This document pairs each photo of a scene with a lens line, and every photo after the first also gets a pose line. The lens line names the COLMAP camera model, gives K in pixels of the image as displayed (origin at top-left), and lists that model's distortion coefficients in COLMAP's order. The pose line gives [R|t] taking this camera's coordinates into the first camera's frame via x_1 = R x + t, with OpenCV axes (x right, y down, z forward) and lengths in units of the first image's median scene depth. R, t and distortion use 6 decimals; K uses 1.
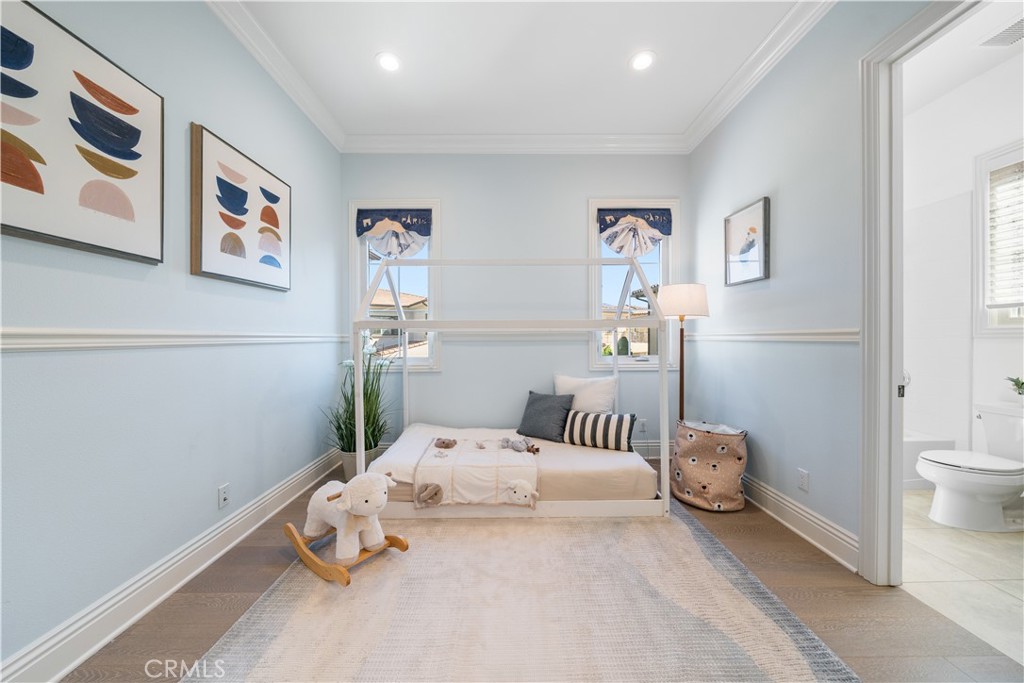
lens RADIAL K [[351.5, 0, 511.0], [0, 351.5, 339.0], [0, 0, 1]] dist [-0.004889, 0.000096]
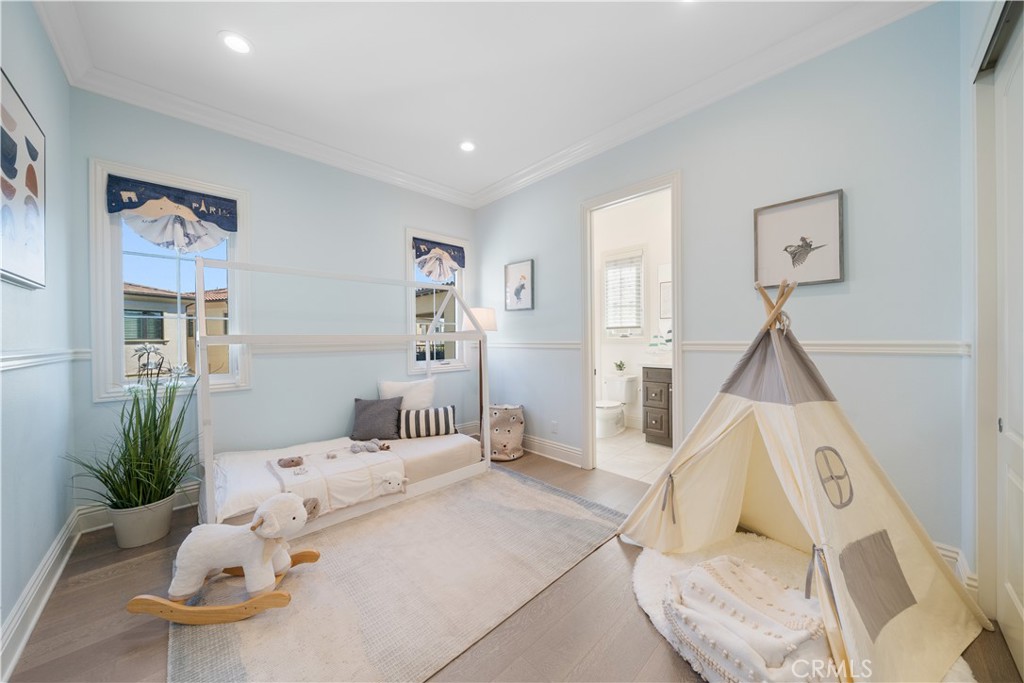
lens RADIAL K [[351.5, 0, 512.7], [0, 351.5, 339.7], [0, 0, 1]] dist [-0.004889, 0.000096]
pose [[0.725766, -0.006343, 0.687912, -0.436592], [0.010639, 0.999941, -0.002003, -0.027791], [-0.687859, 0.008773, 0.725791, -0.112176]]
